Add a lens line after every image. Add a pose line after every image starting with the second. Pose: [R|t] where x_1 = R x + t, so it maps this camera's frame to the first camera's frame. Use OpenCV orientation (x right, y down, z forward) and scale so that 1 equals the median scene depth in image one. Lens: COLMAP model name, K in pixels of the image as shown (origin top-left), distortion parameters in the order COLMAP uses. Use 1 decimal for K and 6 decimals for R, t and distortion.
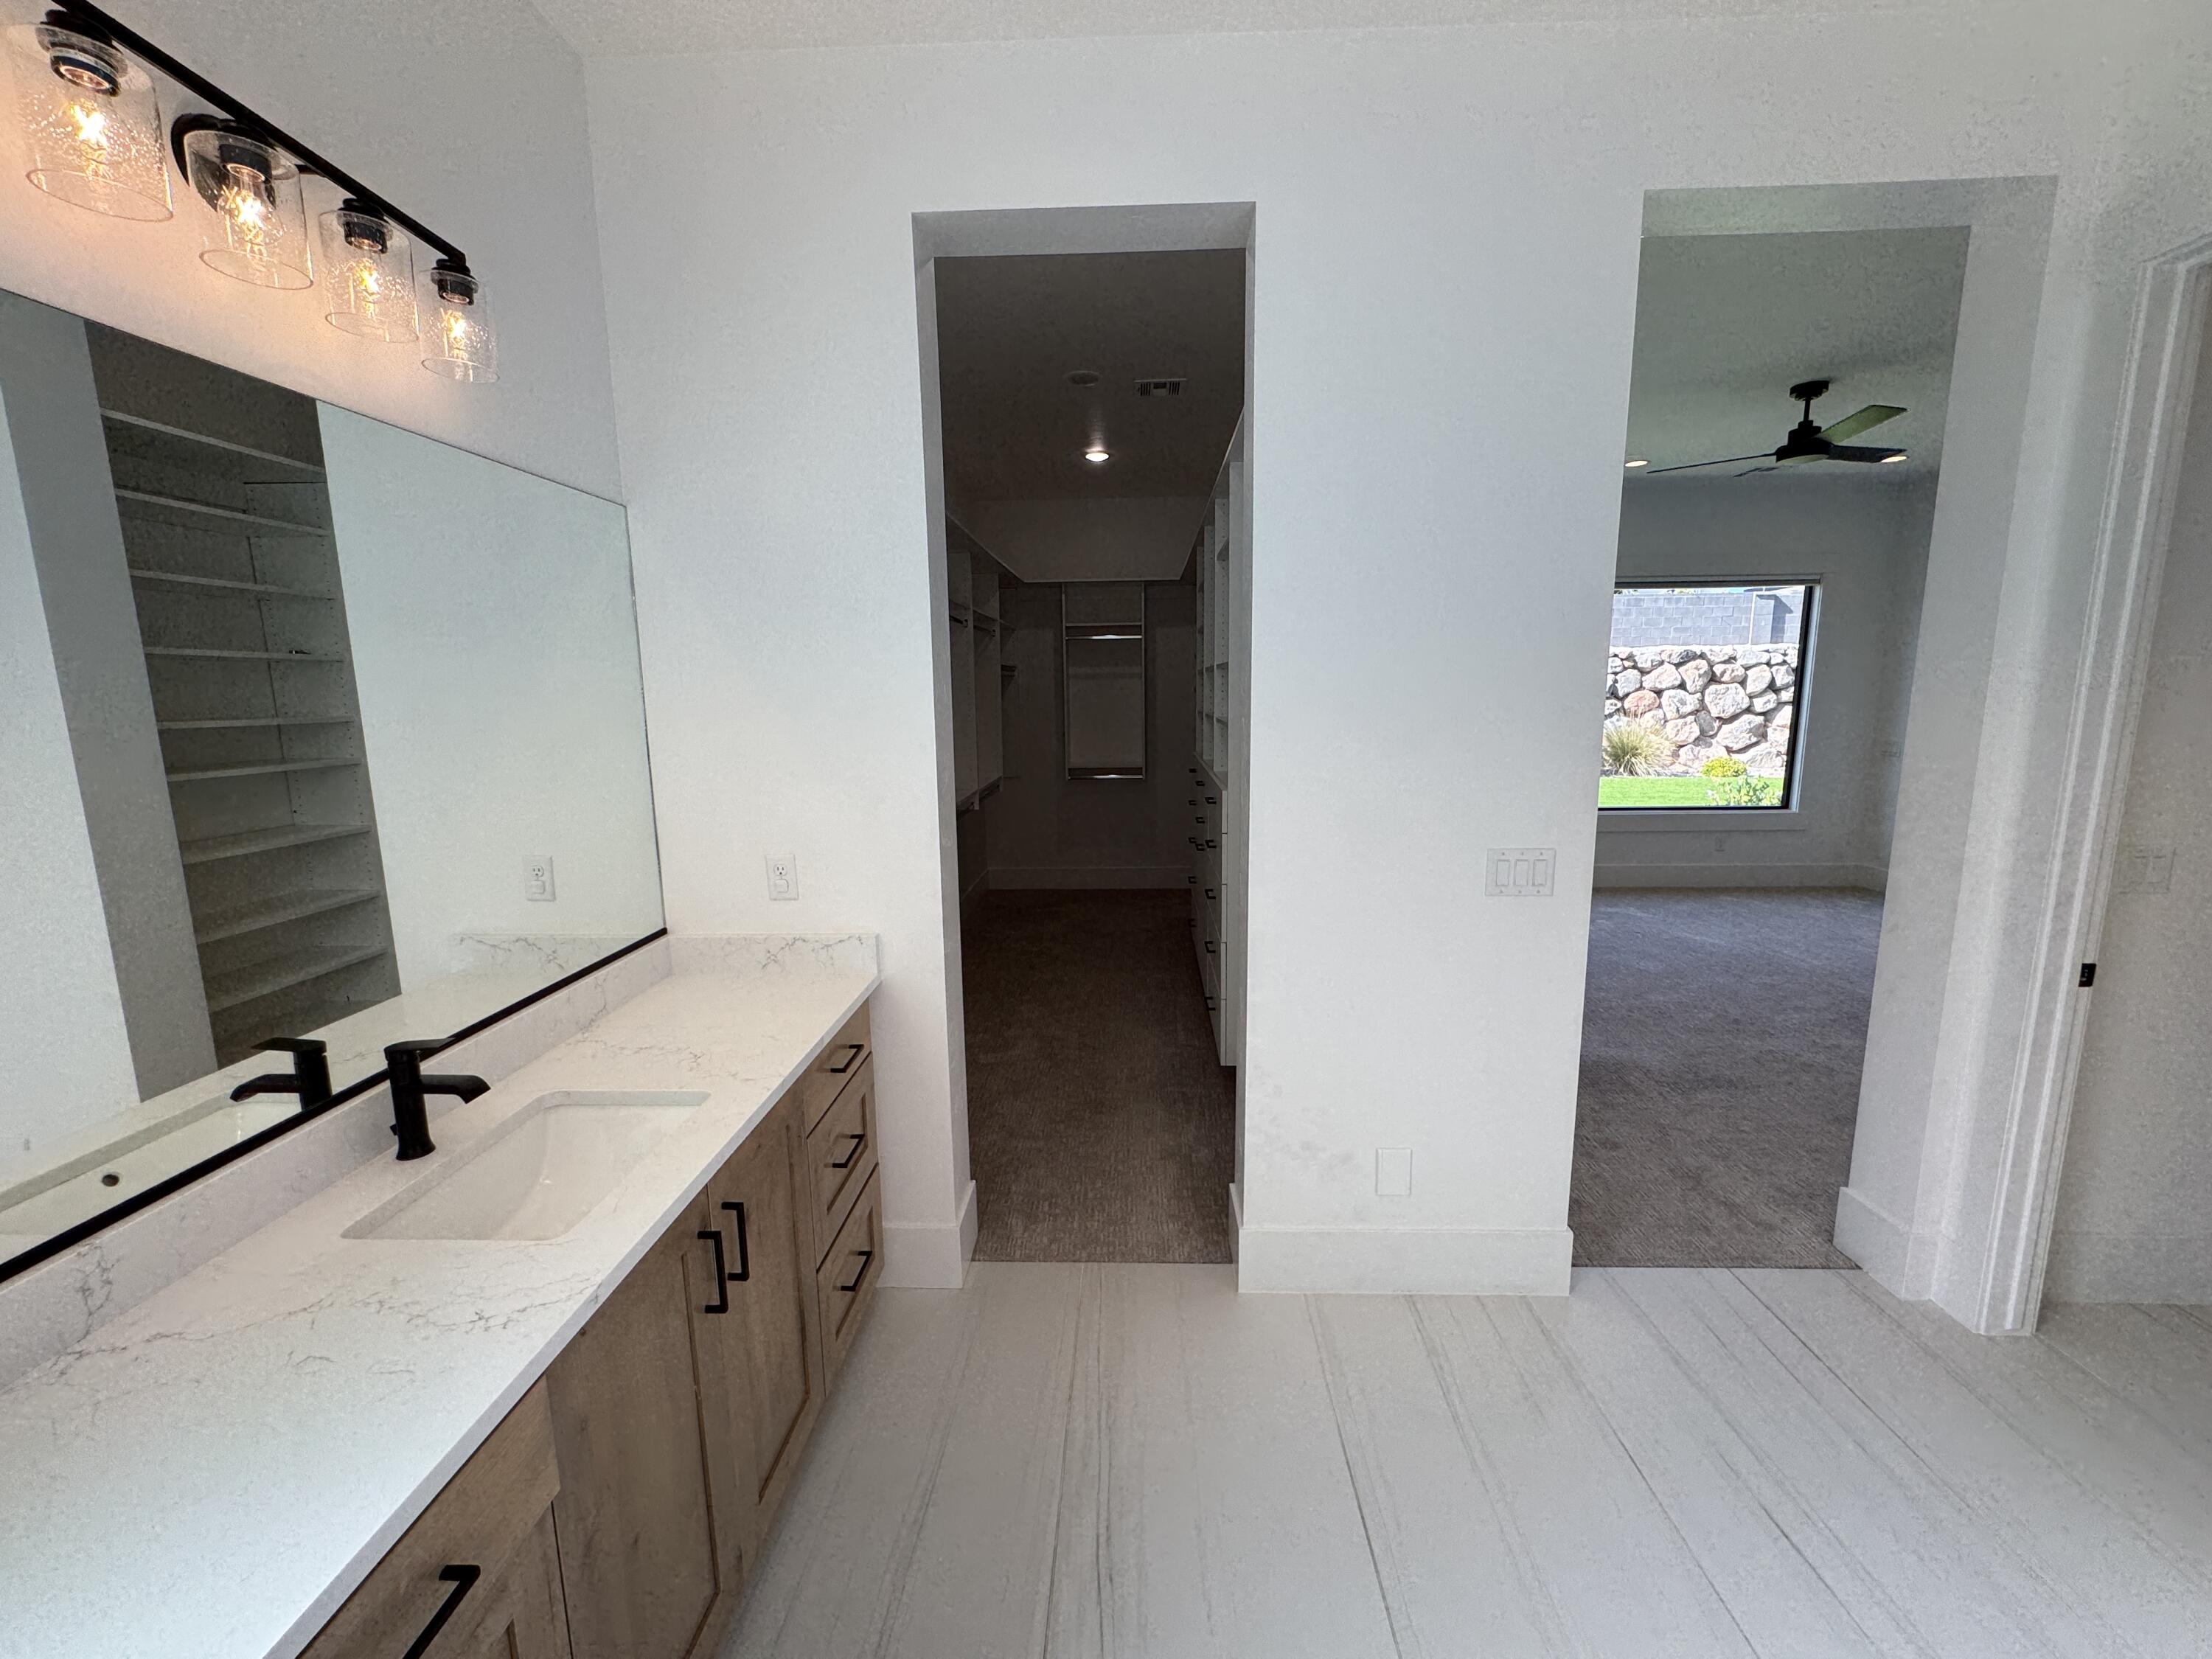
lens RADIAL K [[885.9, 0, 1105.3], [0, 885.9, 827.5], [0, 0, 1]] dist [-0.001923, 0.001380]
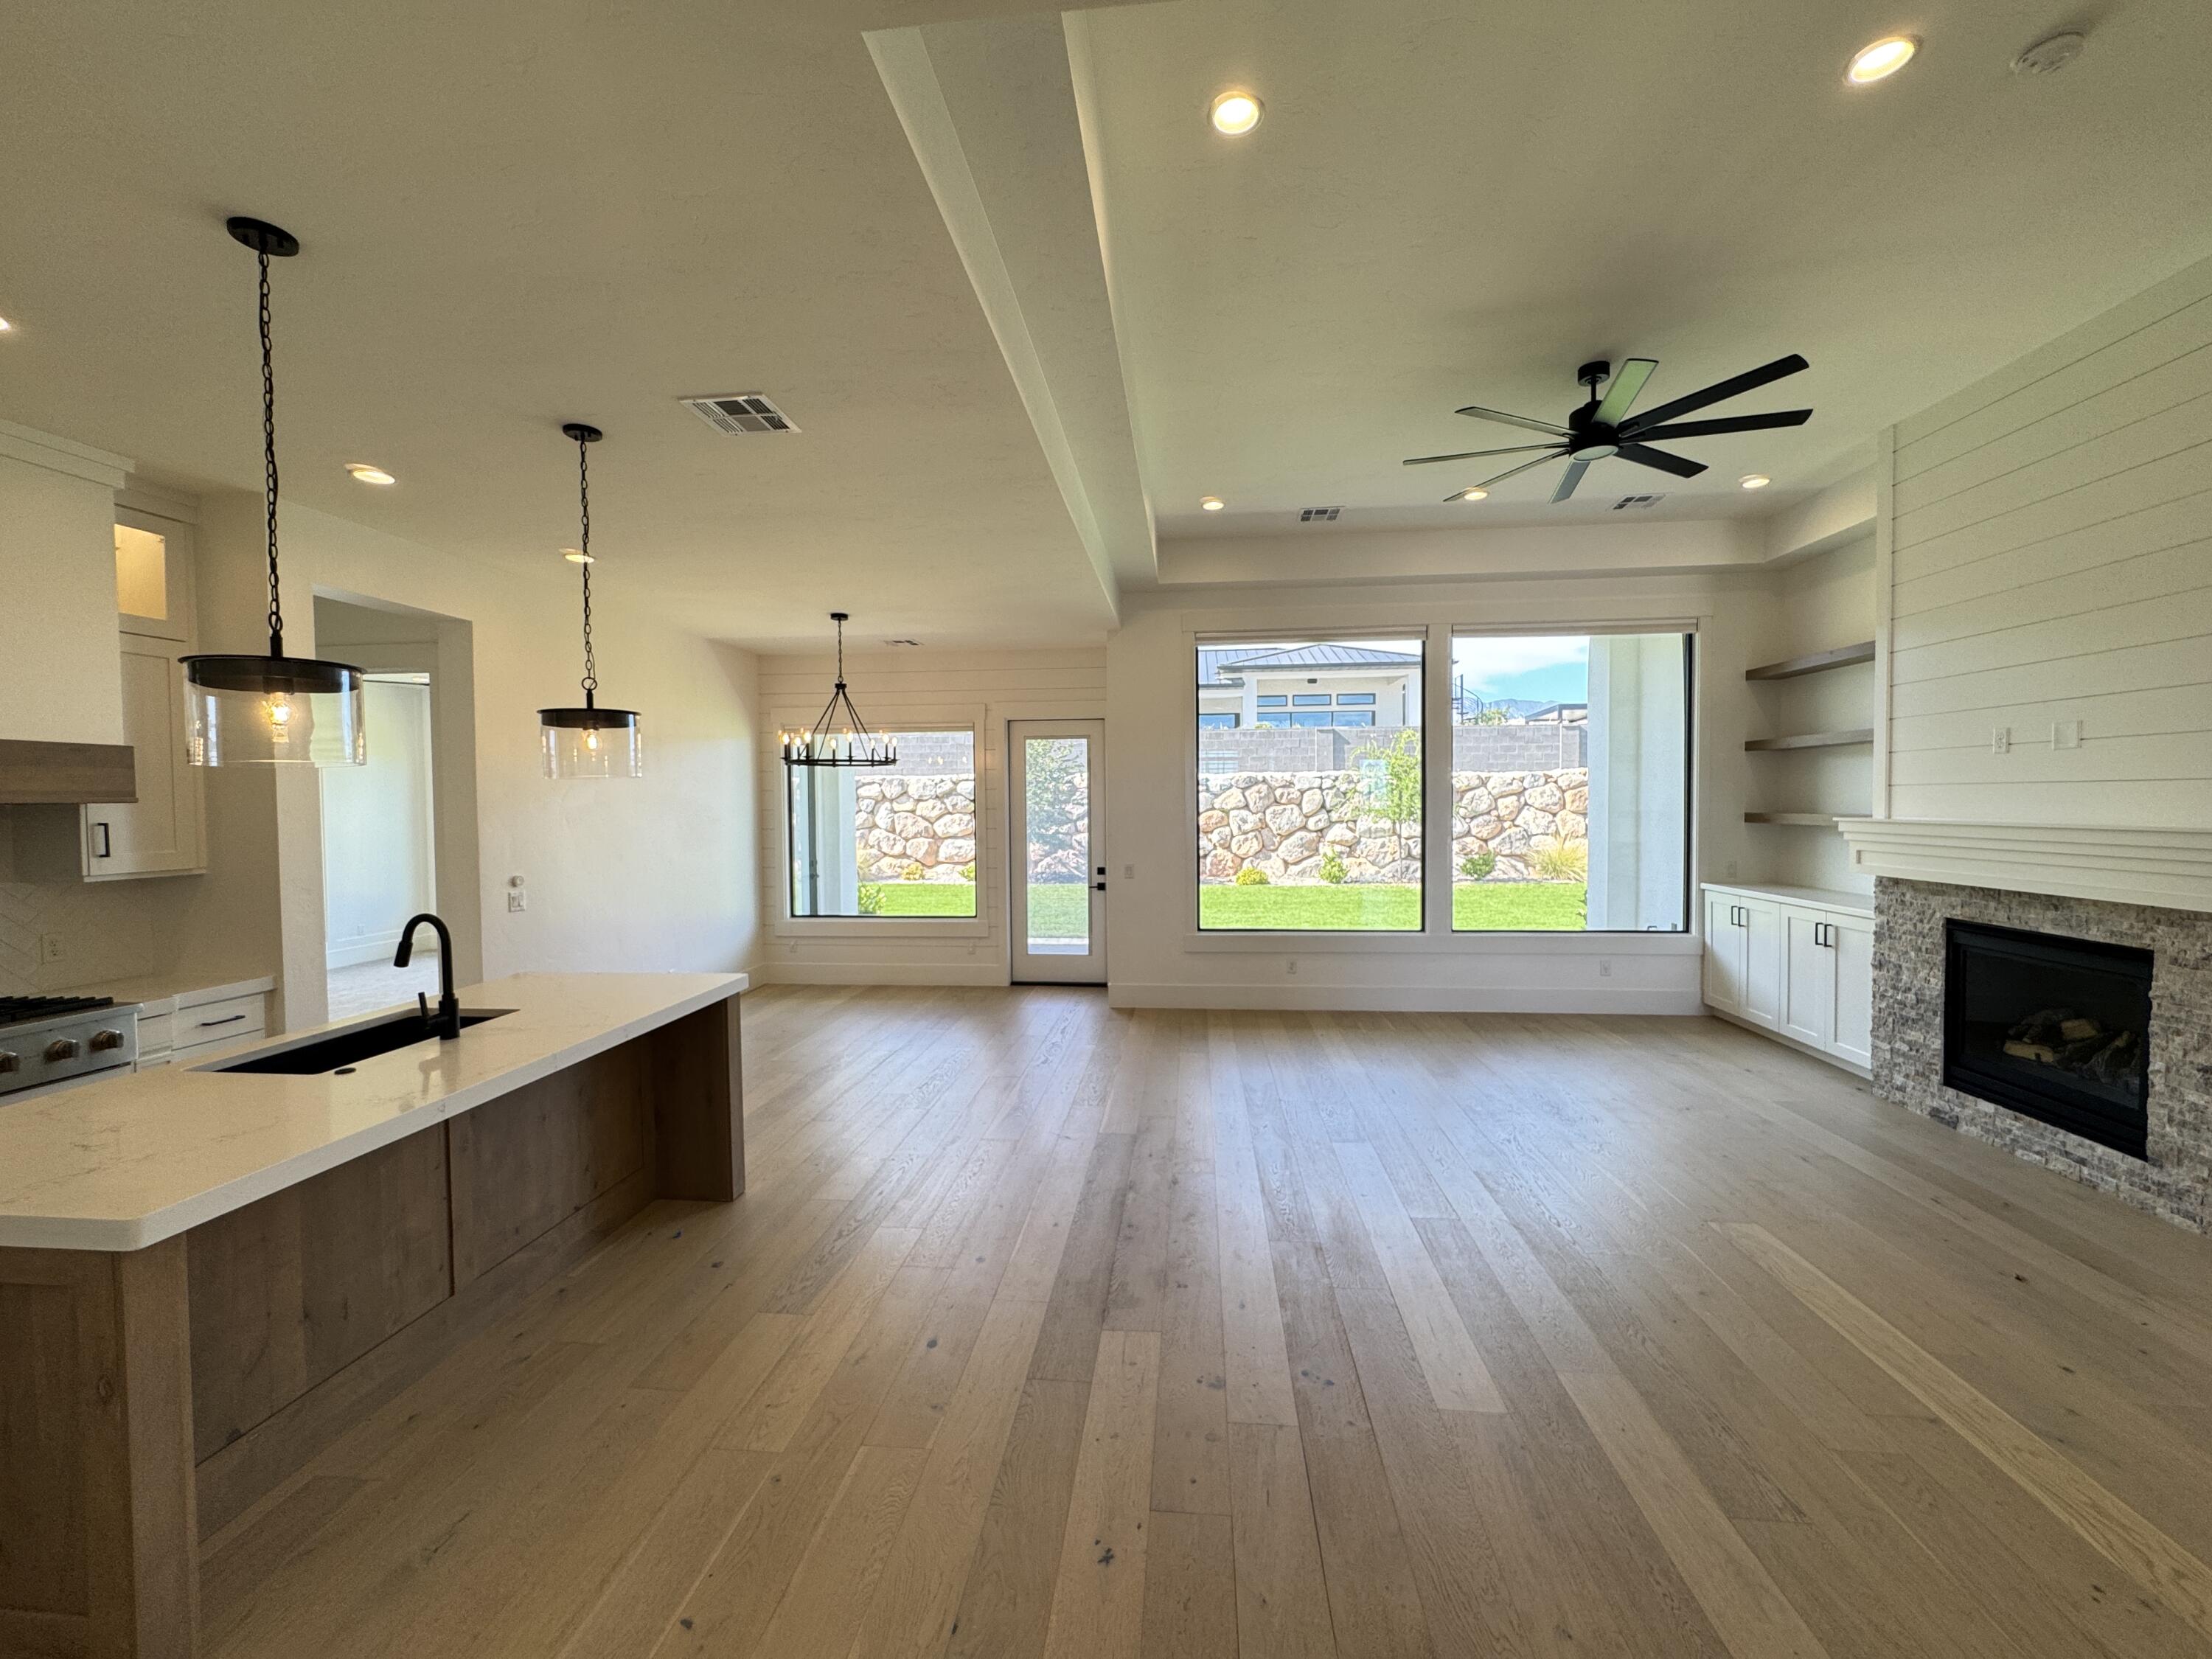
lens RADIAL K [[885.9, 0, 1107.4], [0, 885.9, 826.6], [0, 0, 1]] dist [-0.001923, 0.001380]
pose [[0.998069, 0.005301, -0.061882, 0.543388], [-0.013672, 0.990662, -0.135653, 0.024764], [0.060585, 0.136237, 0.988822, -0.148395]]
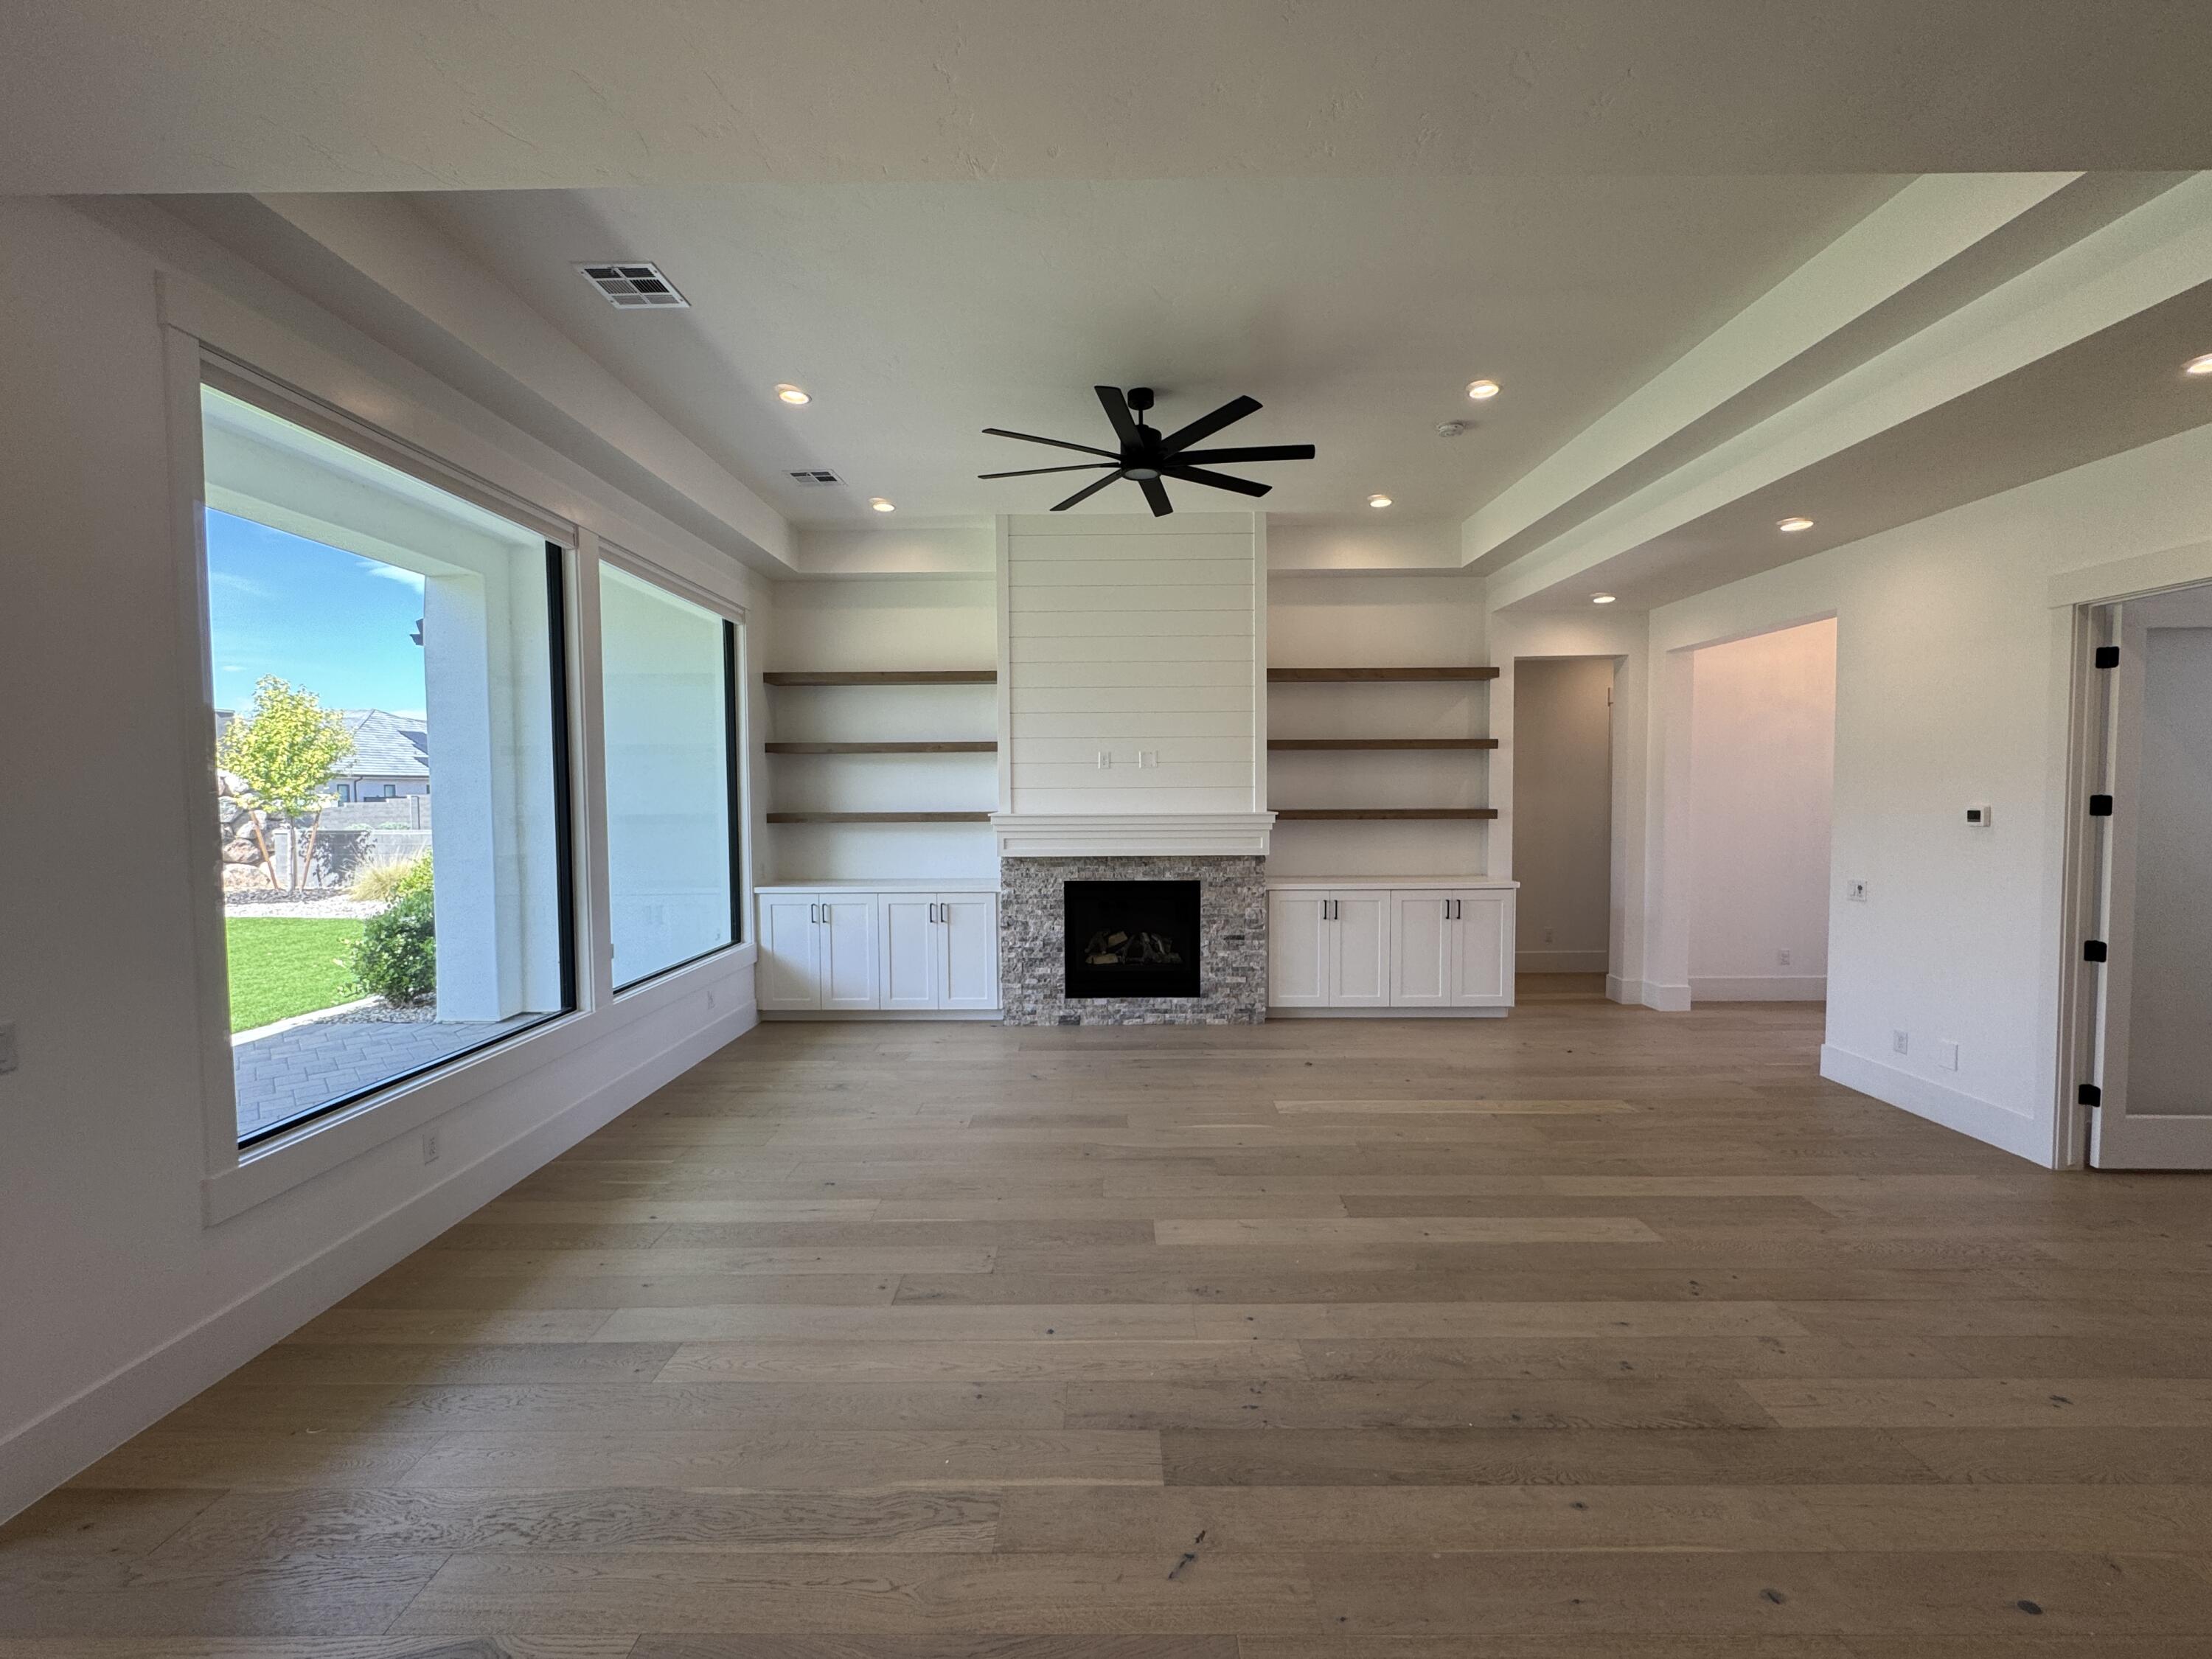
lens RADIAL K [[885.9, 0, 1107.2], [0, 885.9, 828.0], [0, 0, 1]] dist [-0.001923, 0.001380]
pose [[-0.033278, -0.029626, 0.999007, 0.407114], [0.172525, 0.984385, 0.034939, -0.017796], [-0.984443, 0.173516, -0.027647, 0.107447]]
